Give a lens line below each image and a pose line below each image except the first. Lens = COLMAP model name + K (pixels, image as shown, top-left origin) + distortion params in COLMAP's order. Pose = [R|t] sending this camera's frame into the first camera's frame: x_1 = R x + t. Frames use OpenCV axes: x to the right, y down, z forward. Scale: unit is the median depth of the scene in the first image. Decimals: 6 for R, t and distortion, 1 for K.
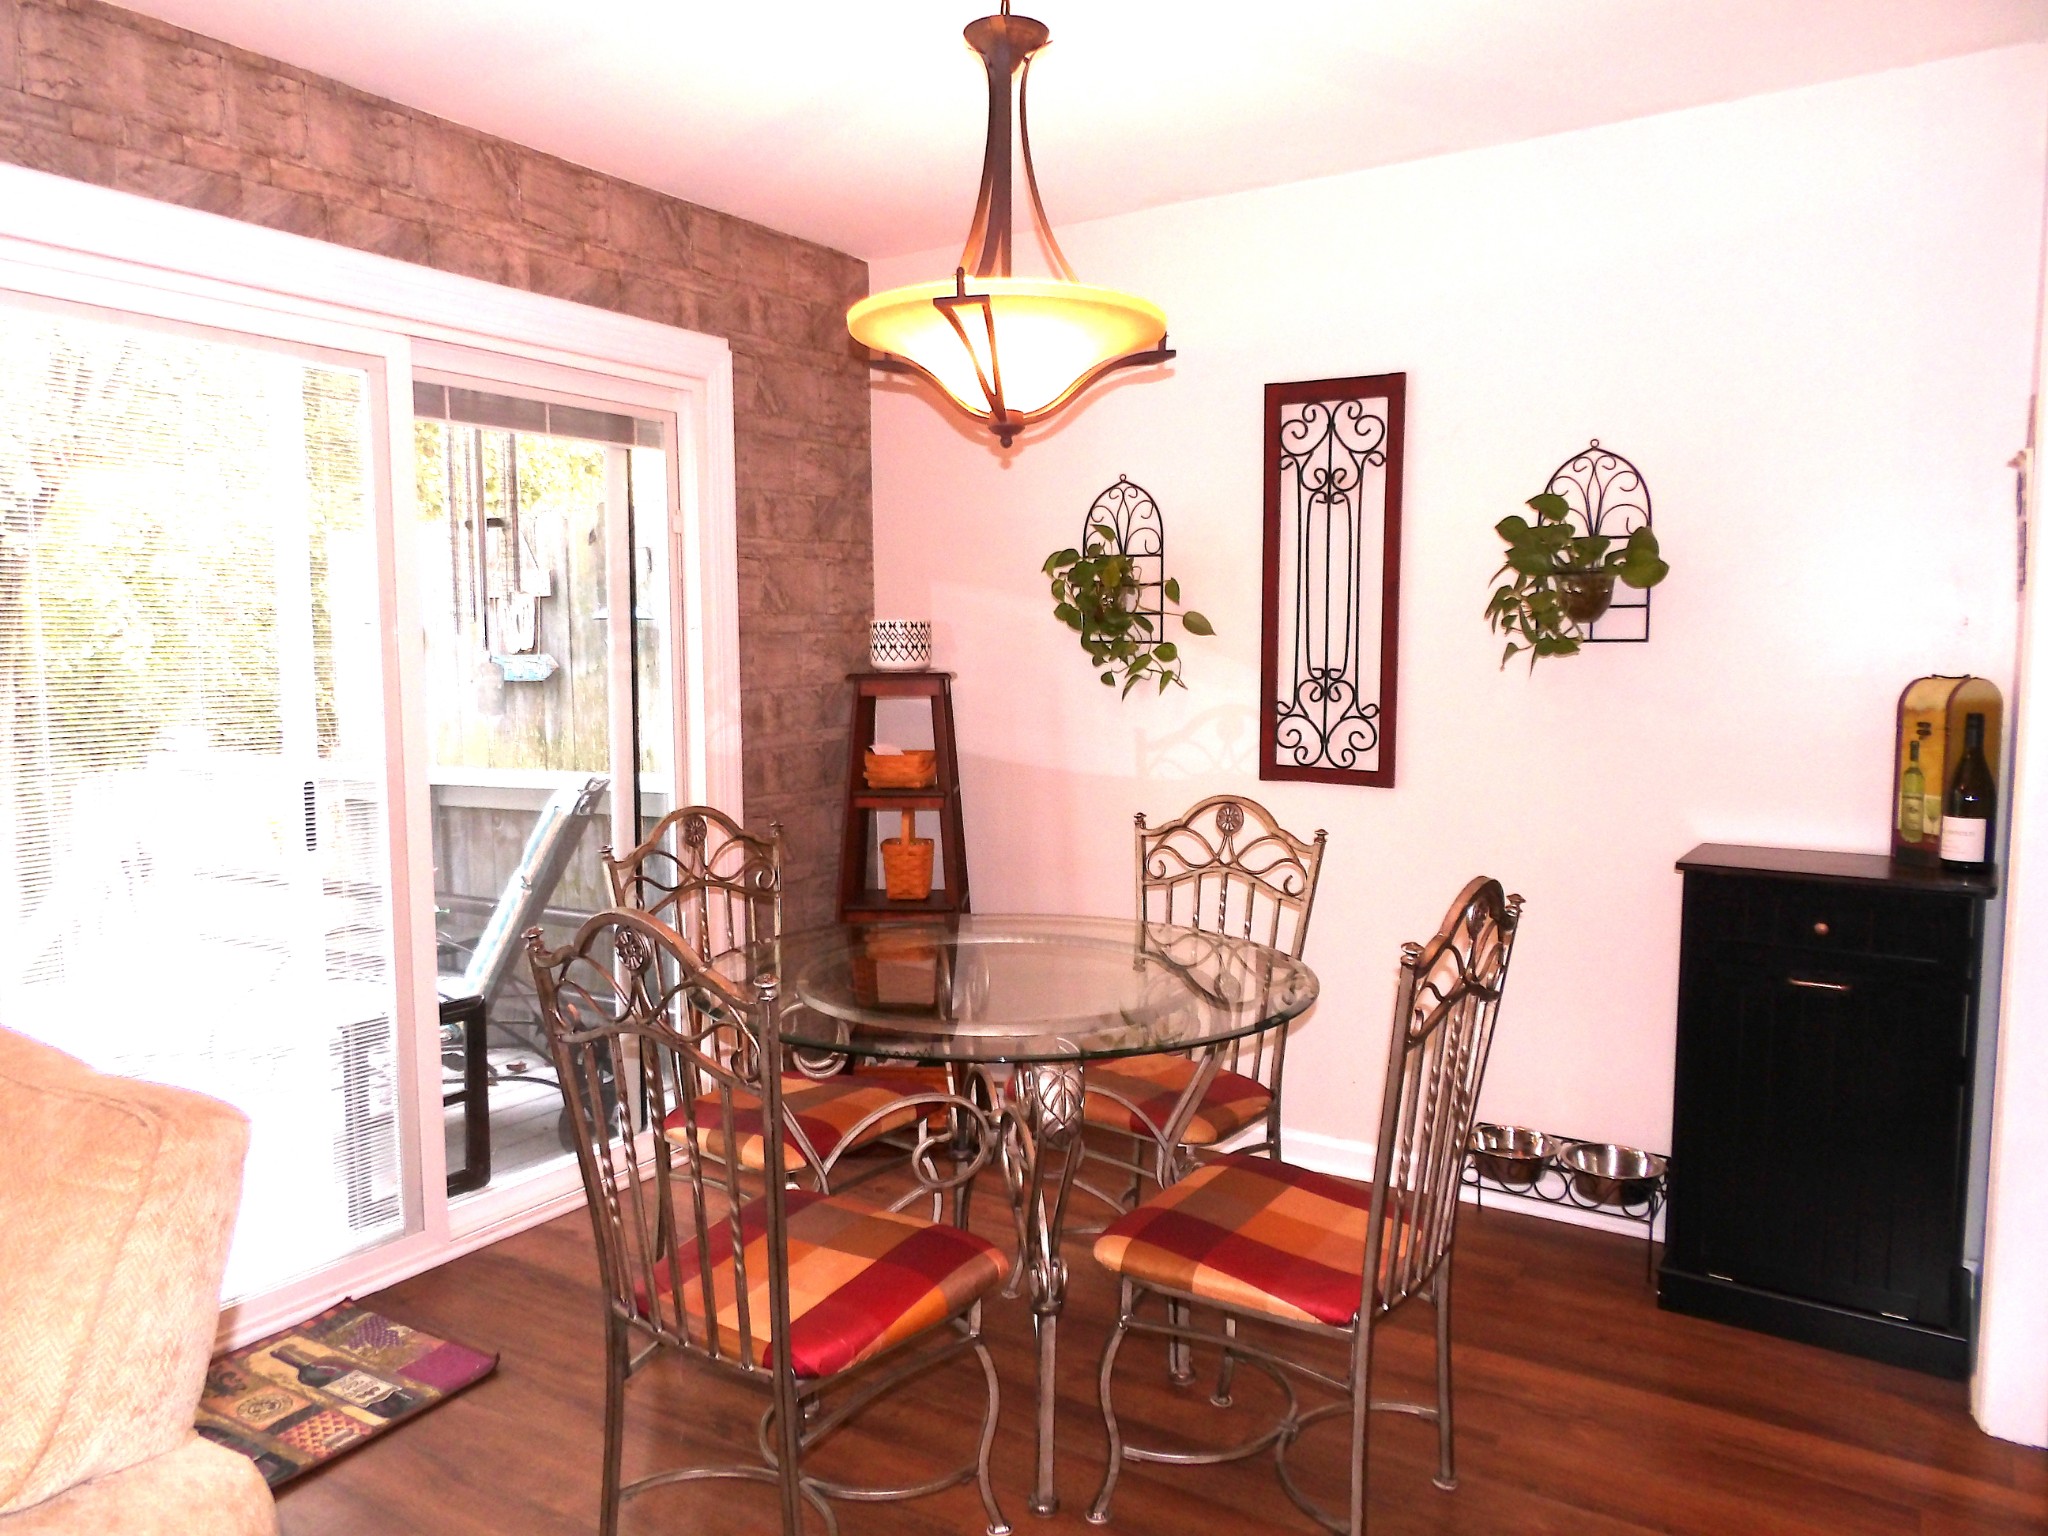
lens RADIAL K [[1442.8, 0, 1016.2], [0, 1442.8, 776.1], [0, 0, 1]] dist [-0.003520, 0.000757]
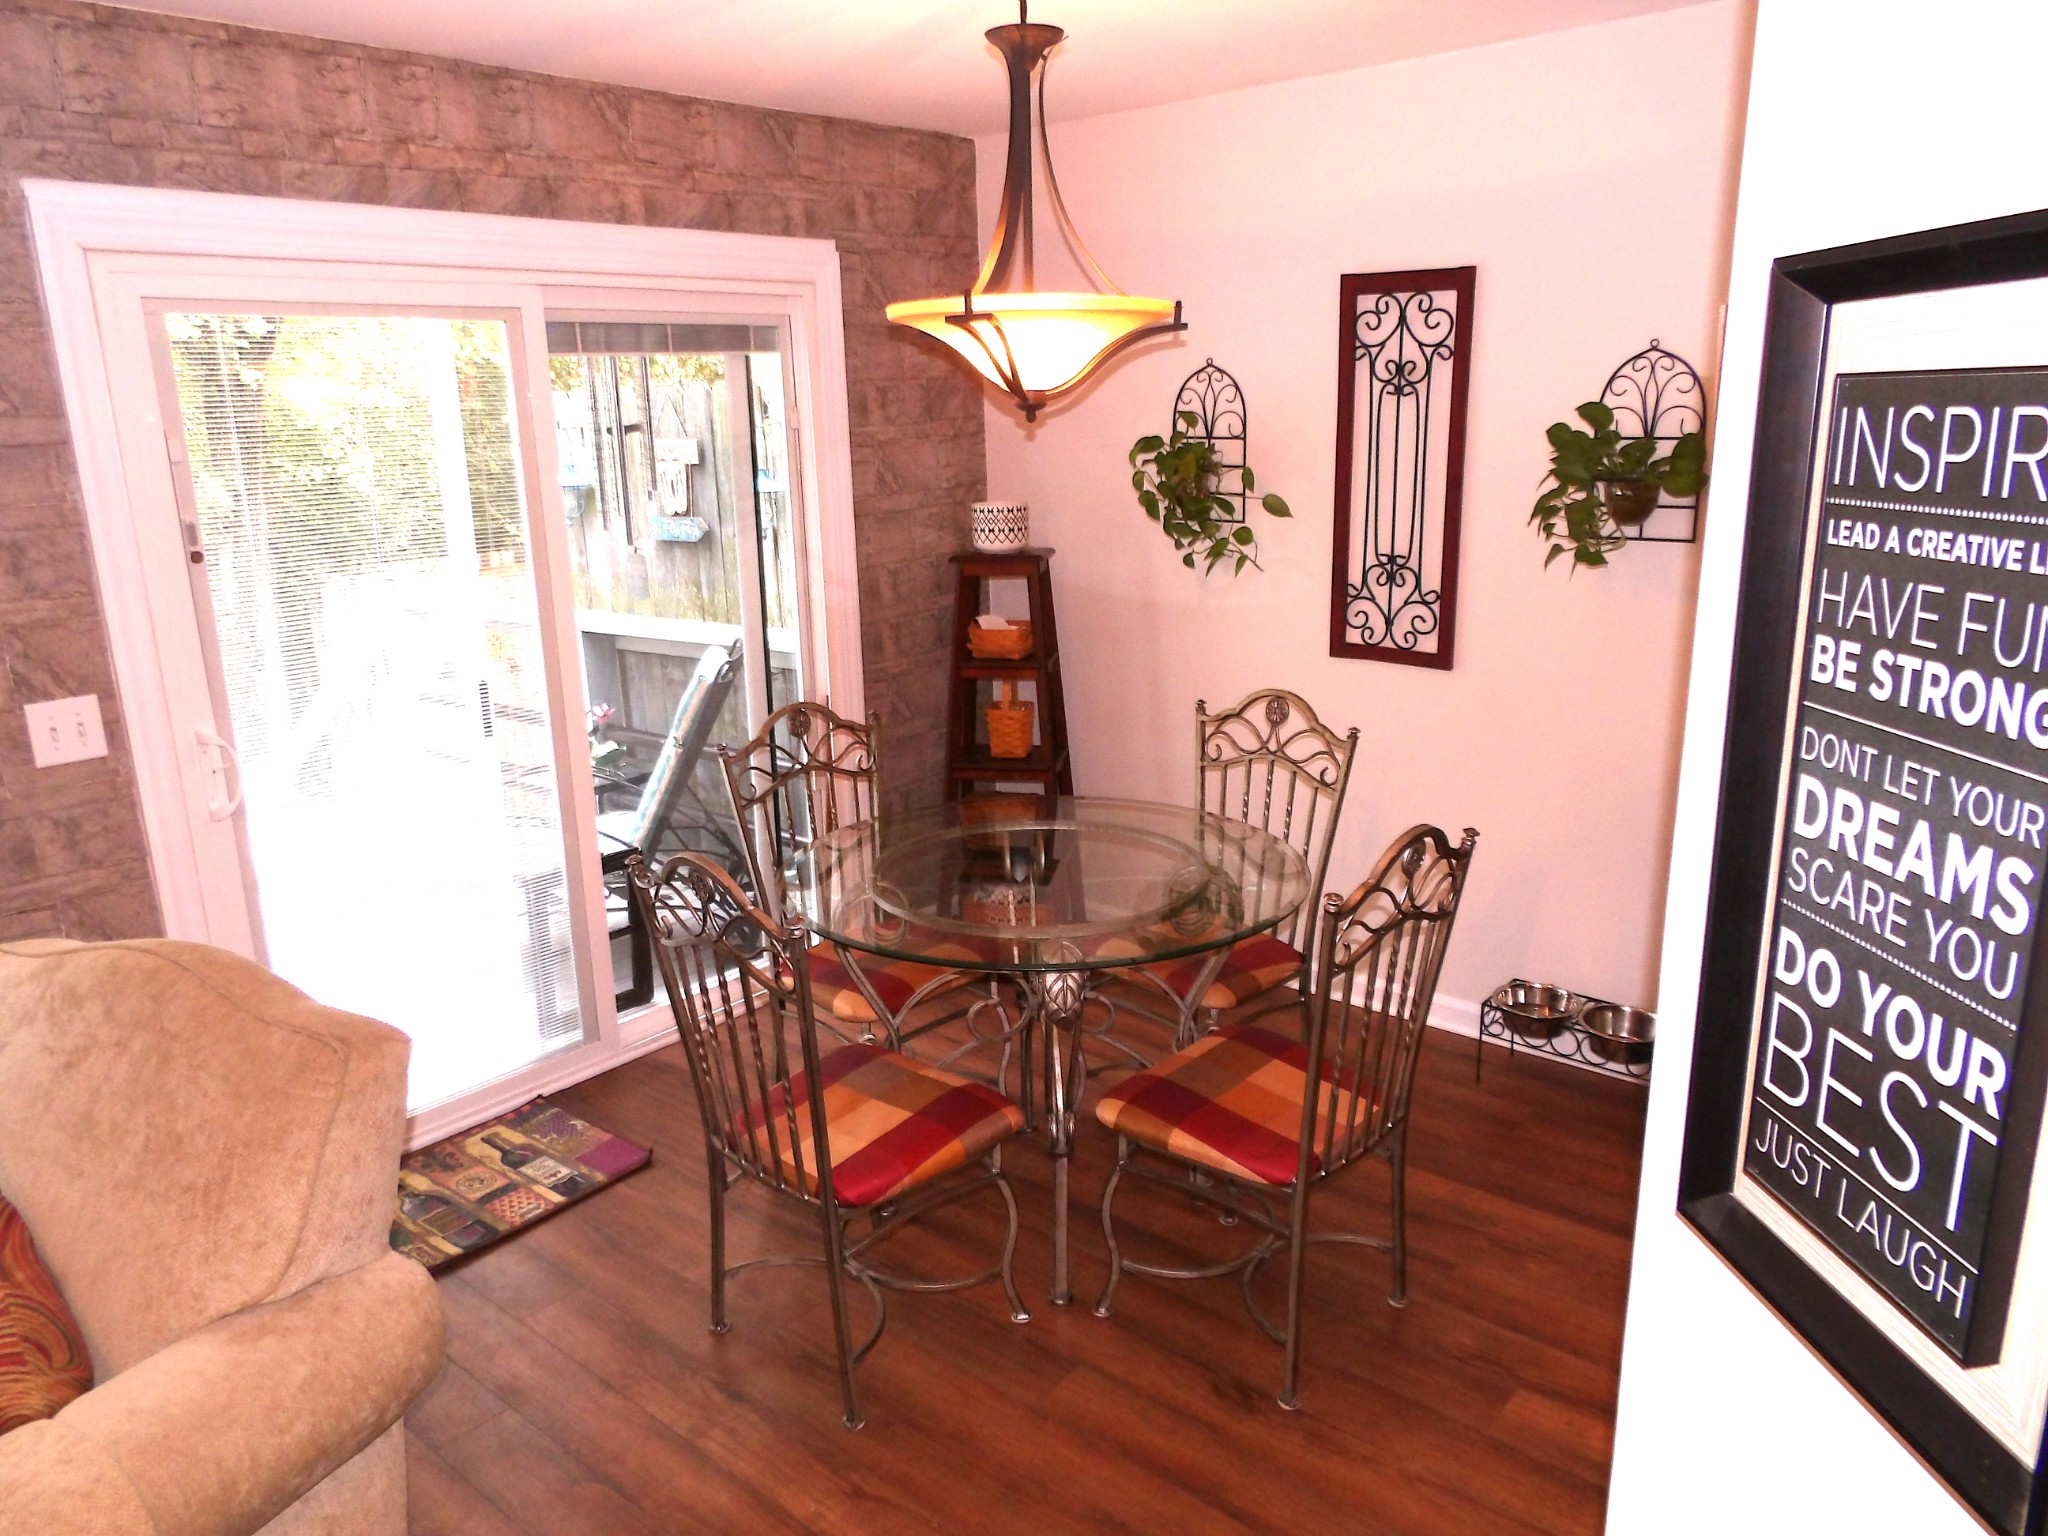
lens RADIAL K [[1442.8, 0, 1016.2], [0, 1442.8, 776.1], [0, 0, 1]] dist [-0.003520, 0.000757]
pose [[0.990063, 0.015502, -0.139765, 0.104524], [0.007939, 0.986158, 0.165618, -0.103618], [0.140398, -0.165082, 0.976236, -0.105147]]
